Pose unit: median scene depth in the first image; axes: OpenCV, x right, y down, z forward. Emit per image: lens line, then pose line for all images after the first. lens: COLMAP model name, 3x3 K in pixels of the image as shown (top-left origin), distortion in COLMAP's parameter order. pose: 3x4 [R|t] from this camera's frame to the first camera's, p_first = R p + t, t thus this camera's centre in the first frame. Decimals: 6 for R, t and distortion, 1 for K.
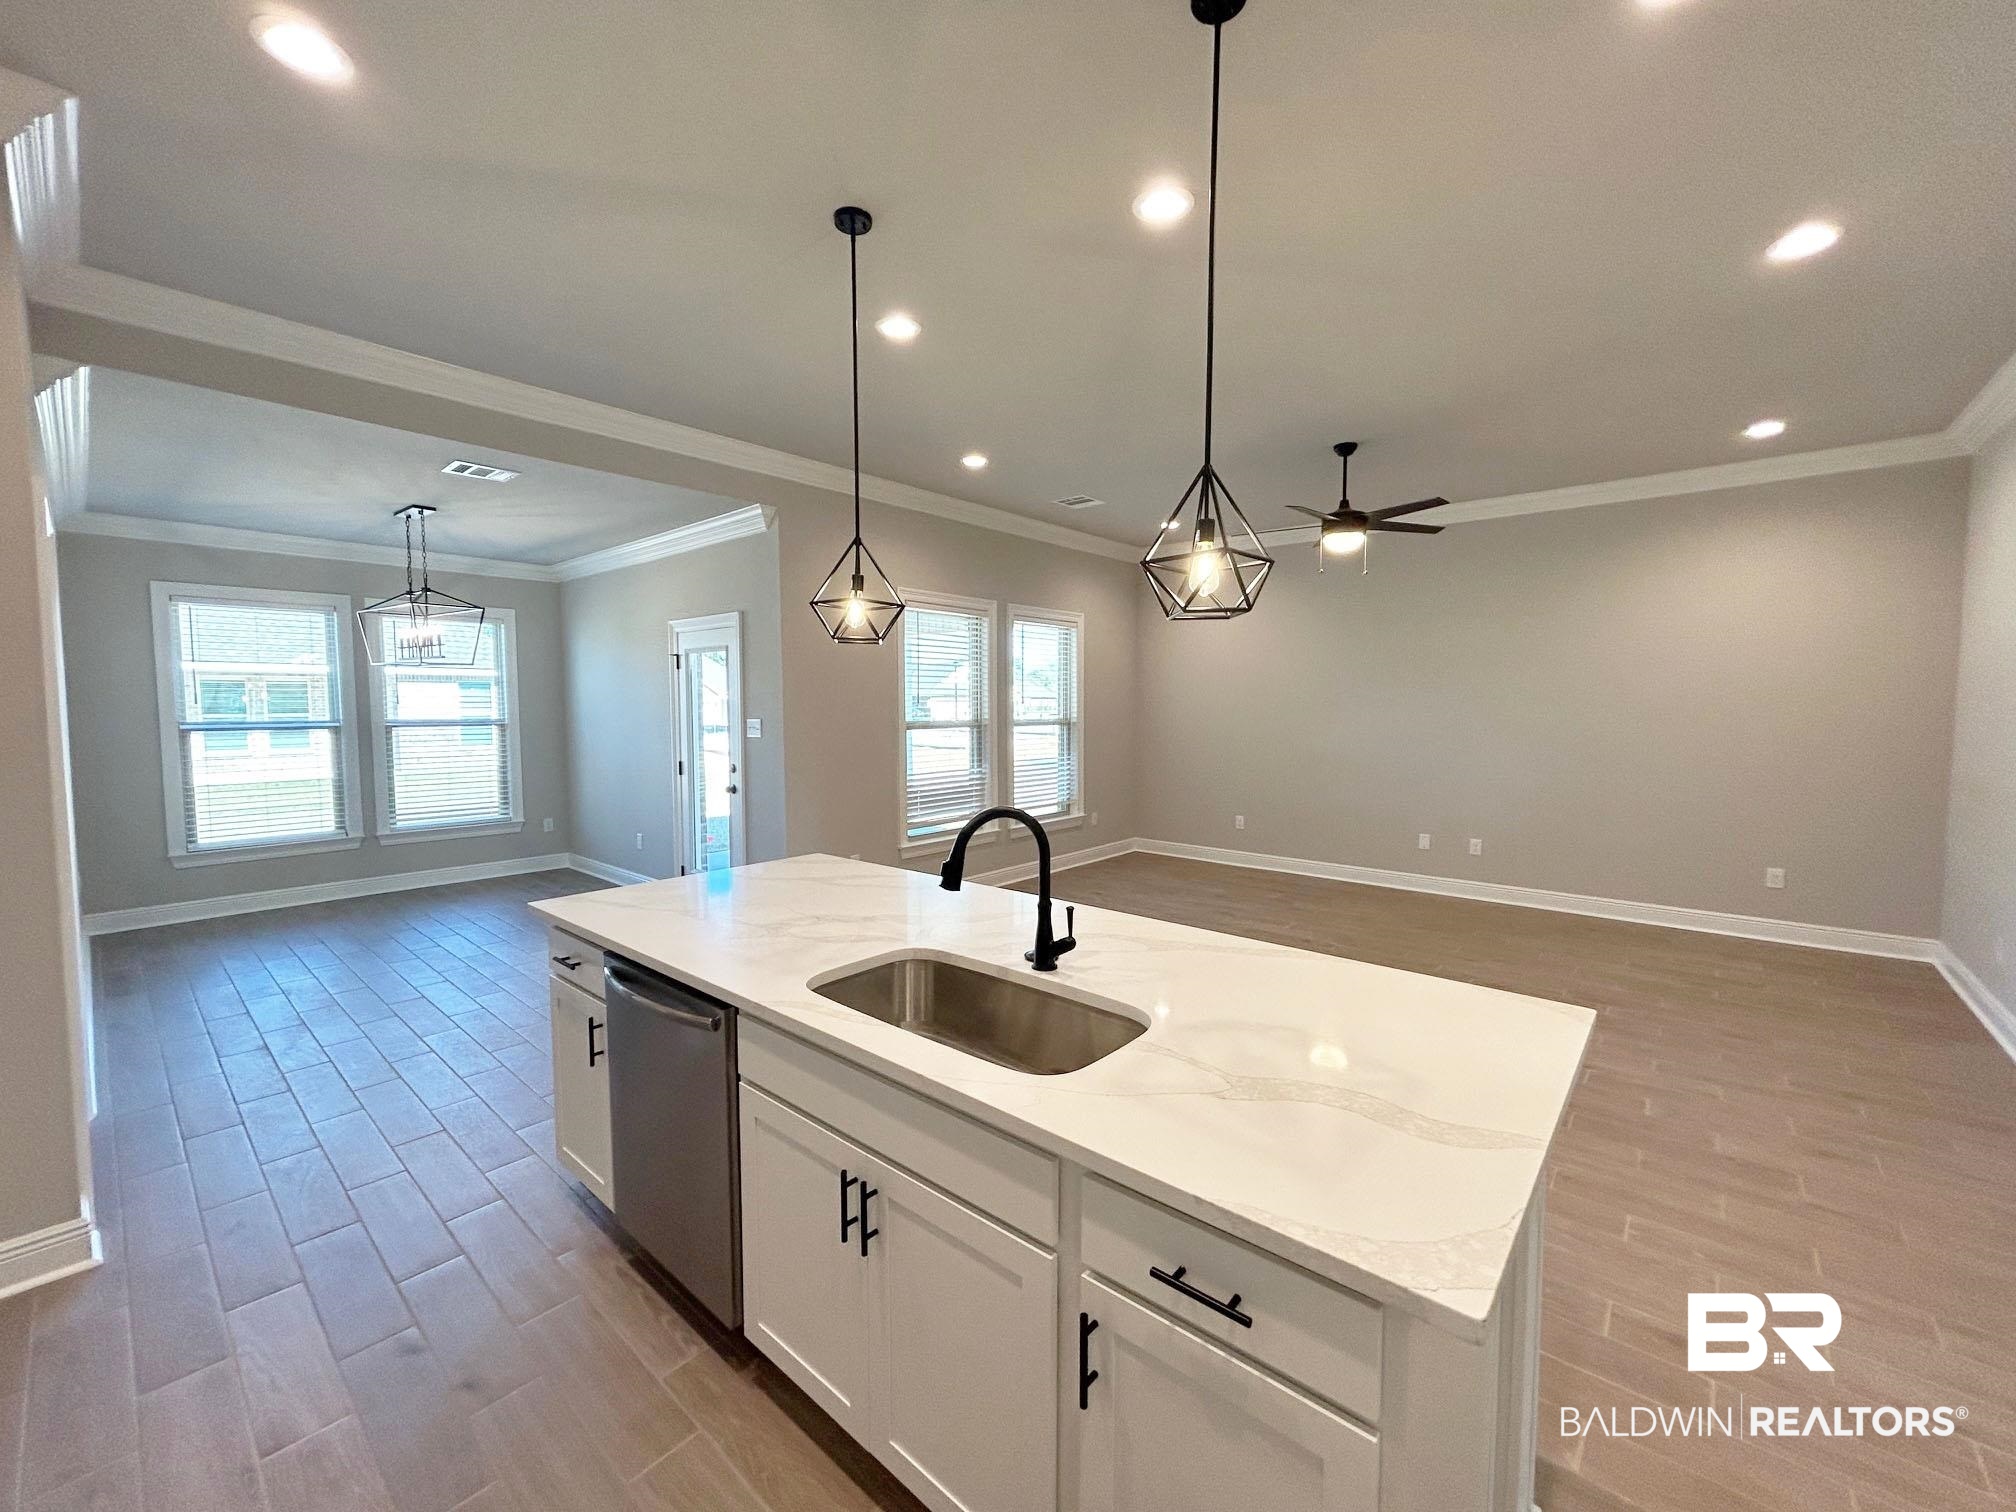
lens RADIAL K [[807.7, 0, 1007.9], [0, 807.7, 750.3], [0, 0, 1]] dist [0.000934, 0.001406]
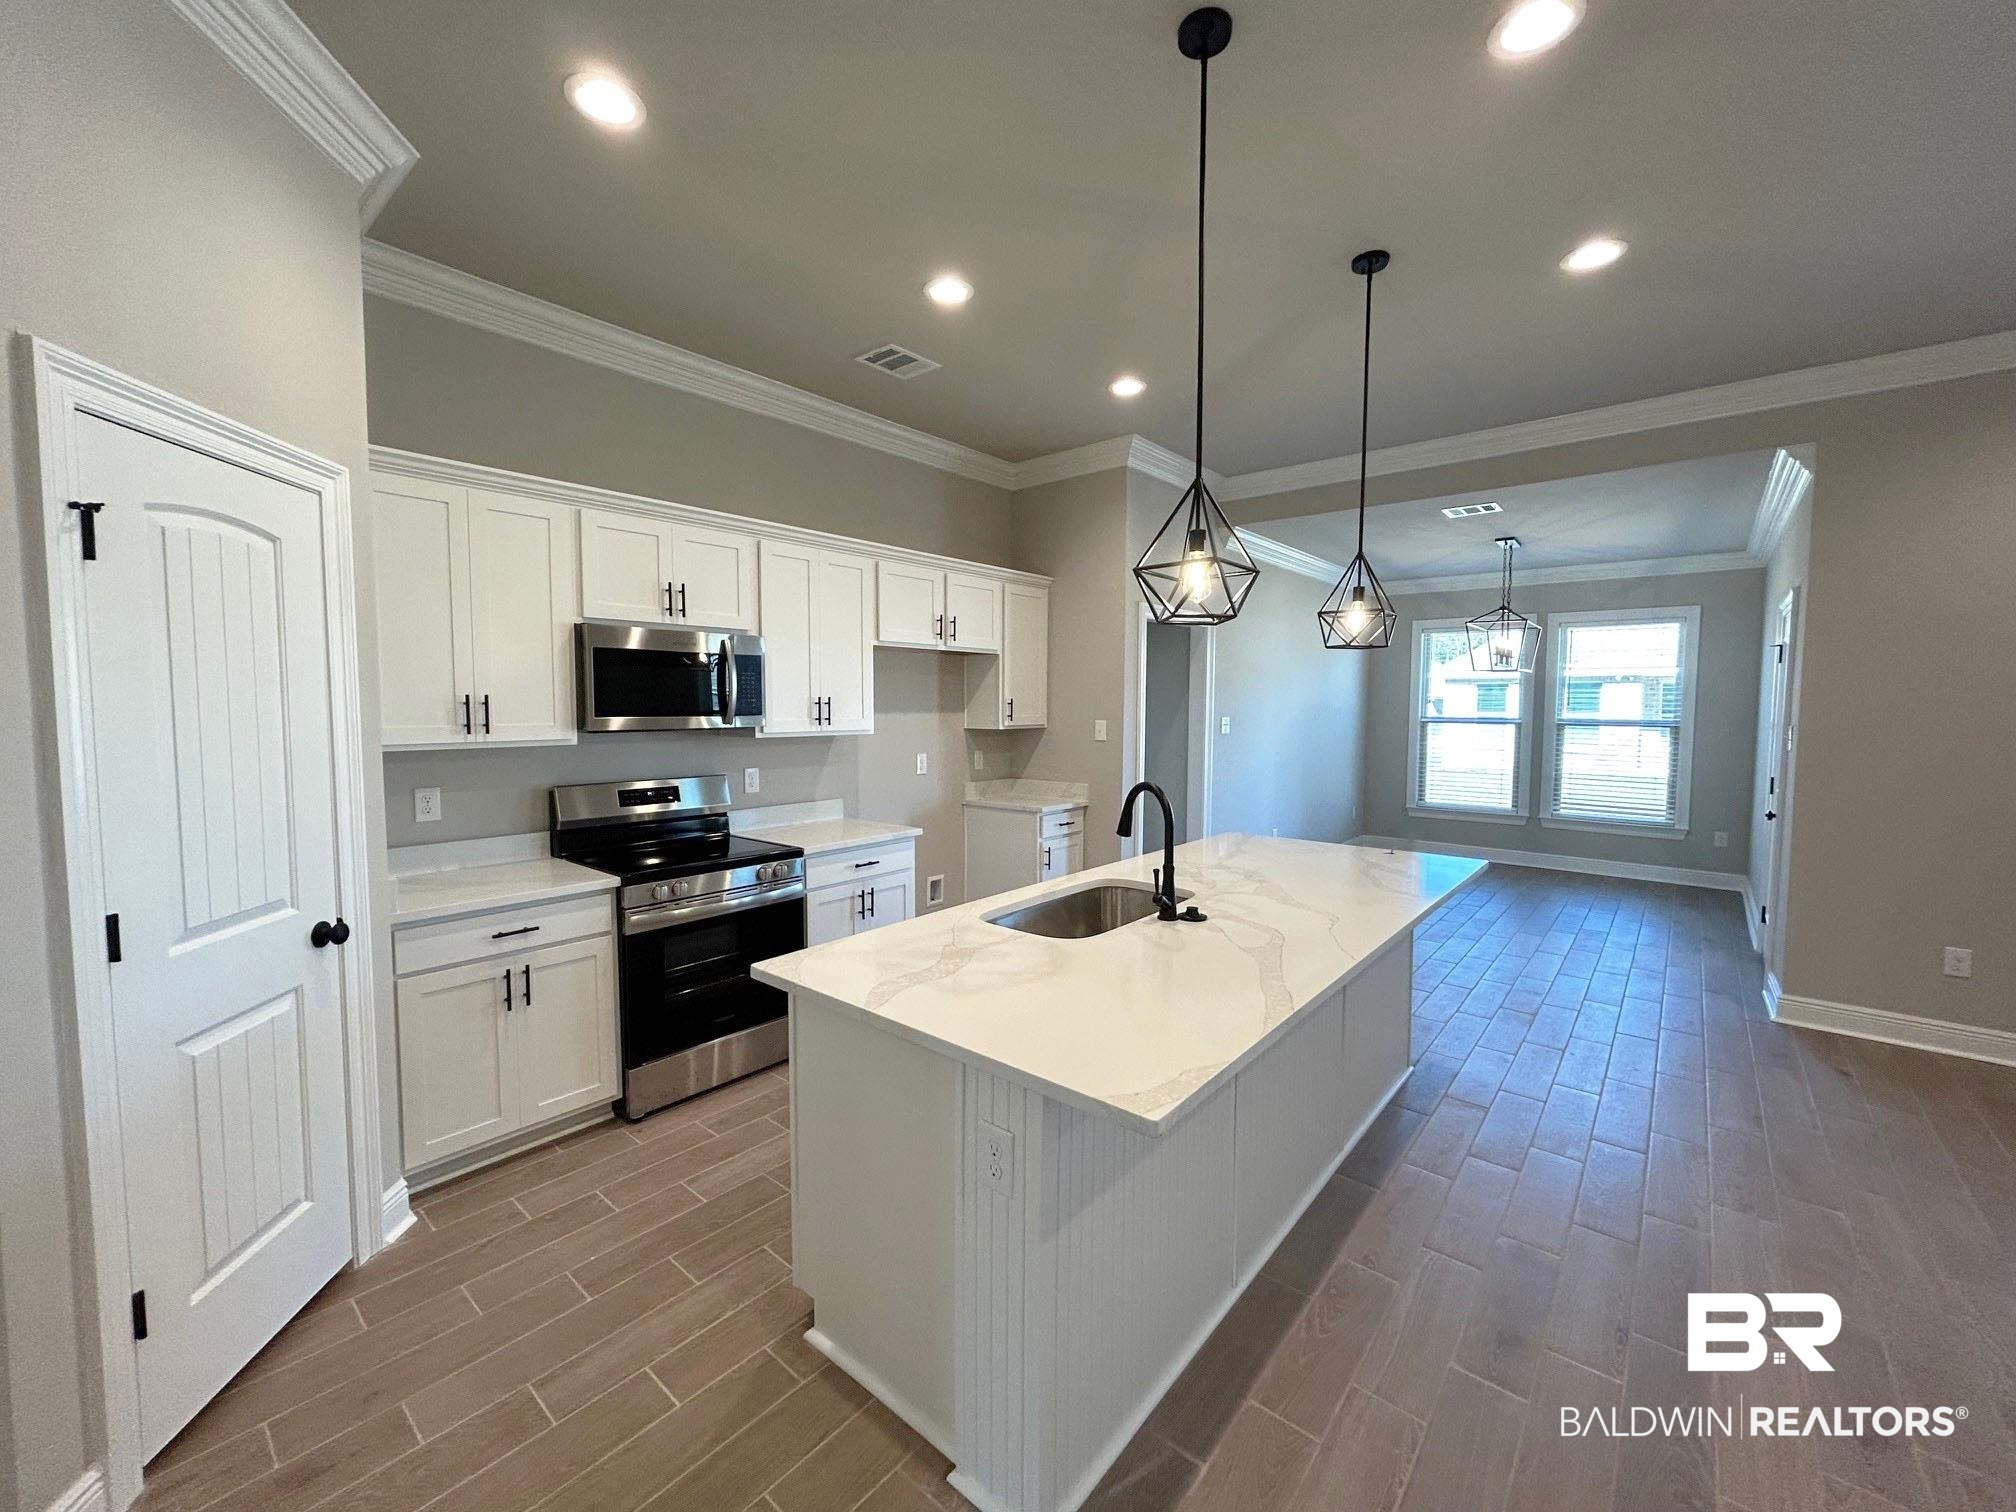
lens RADIAL K [[807.7, 0, 1001.2], [0, 807.7, 751.1], [0, 0, 1]] dist [0.000934, 0.001406]
pose [[0.007392, 0.060158, -0.998162, 0.376894], [-0.061744, 0.996312, 0.059589, -0.011561], [0.998065, 0.061190, 0.011079, 0.218830]]
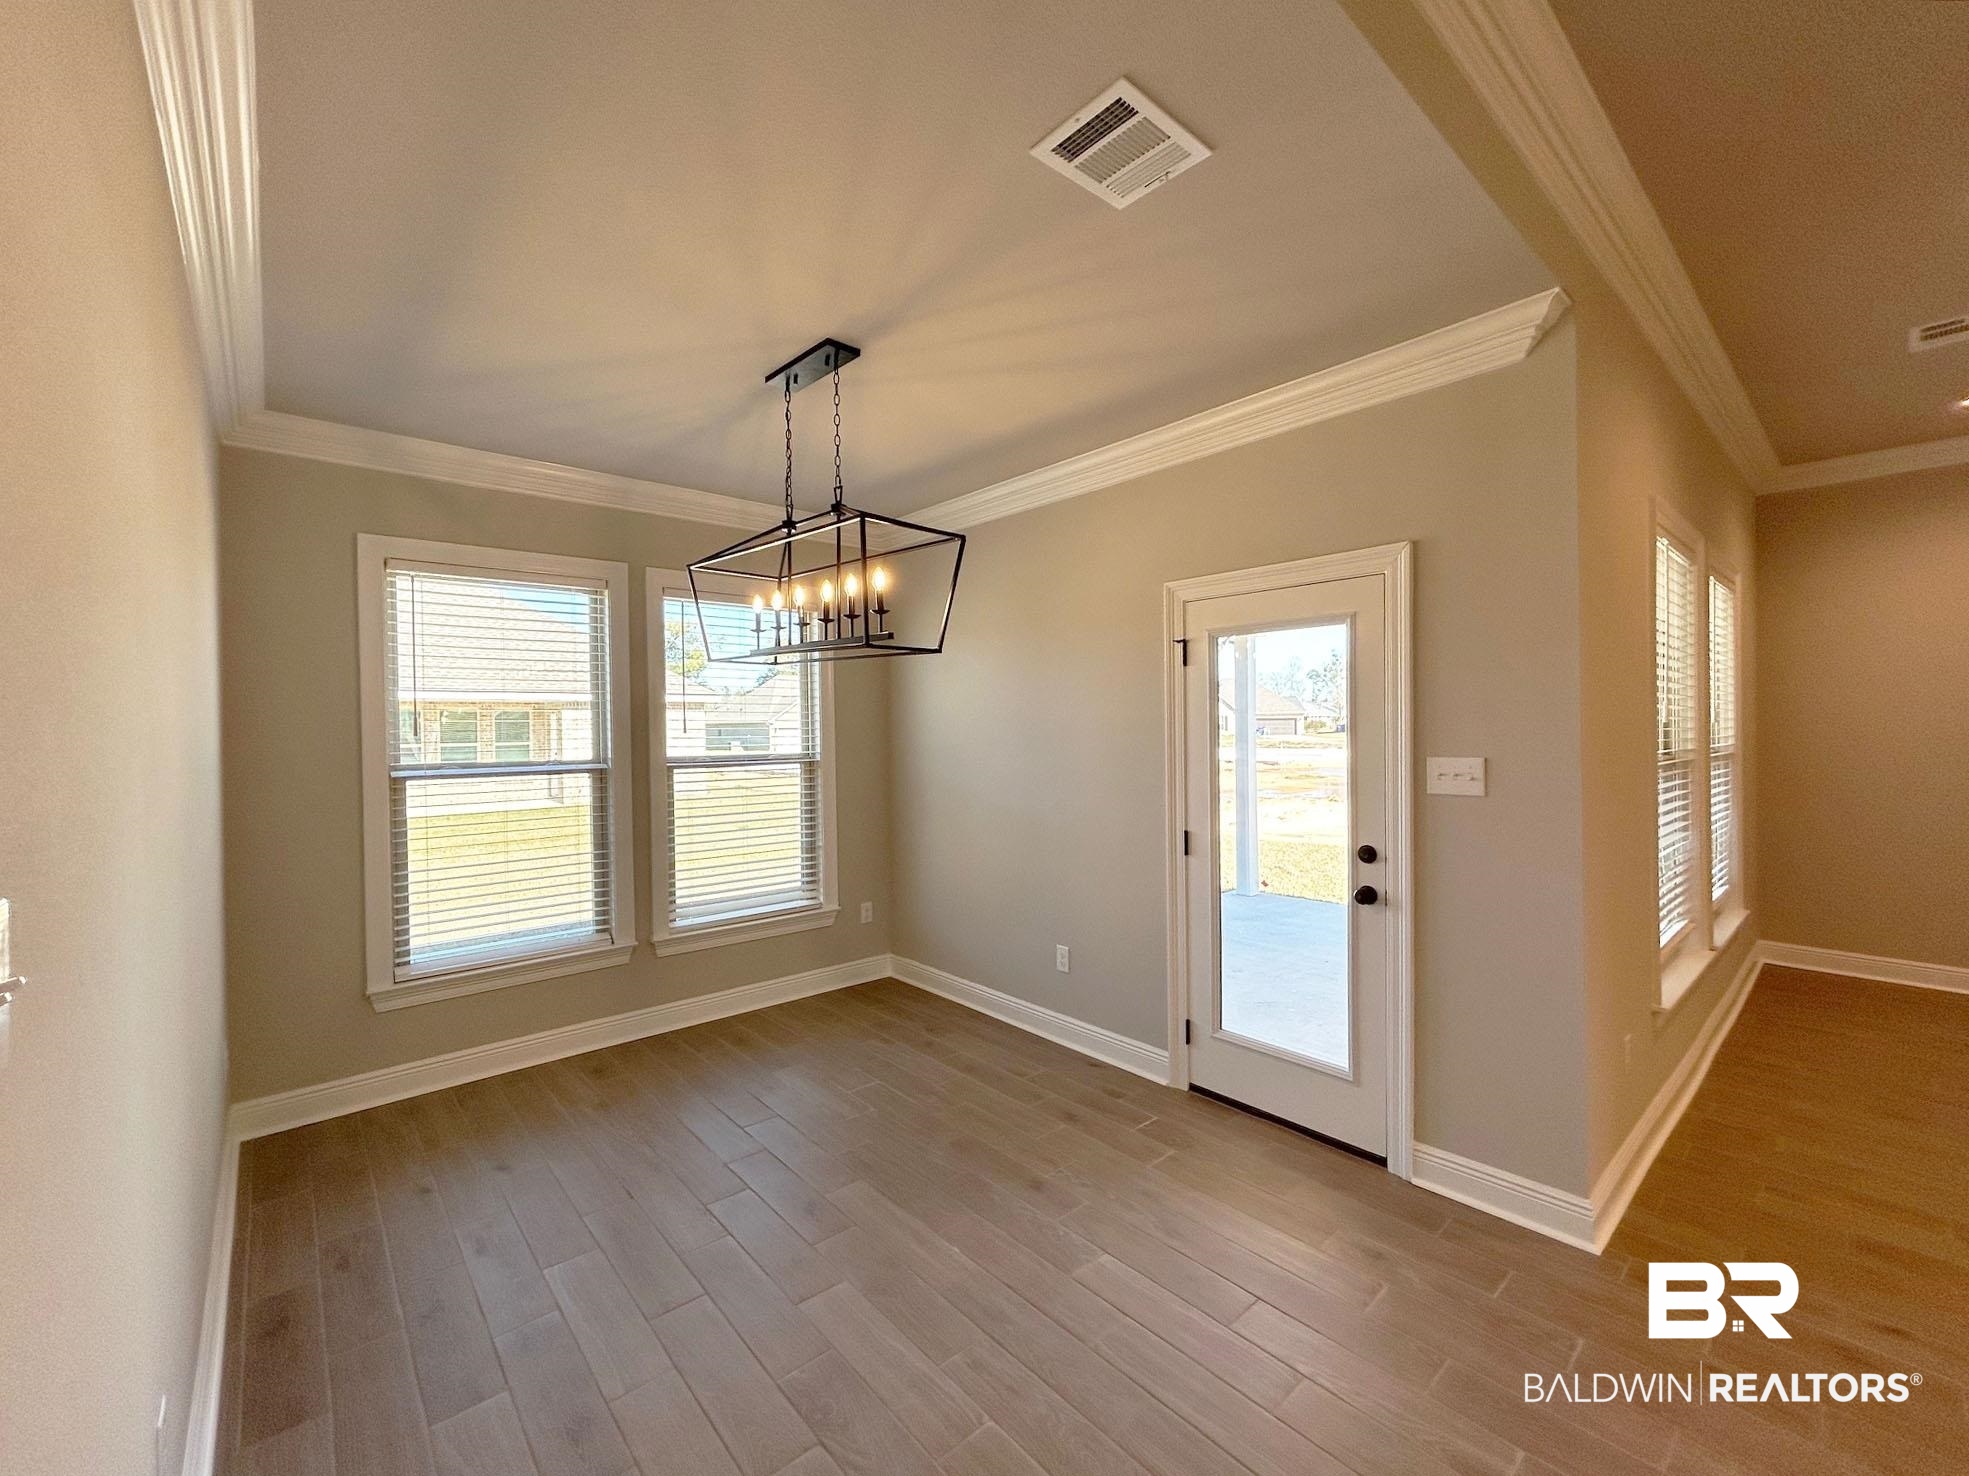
lens RADIAL K [[788.9, 0, 965.6], [0, 788.9, 731.8], [0, 0, 1]] dist [0.000934, 0.001406]
pose [[0.990744, -0.010206, -0.135361, -0.471106], [0.003429, 0.998733, -0.050205, -0.027231], [0.135702, 0.049276, 0.989524, 0.431109]]
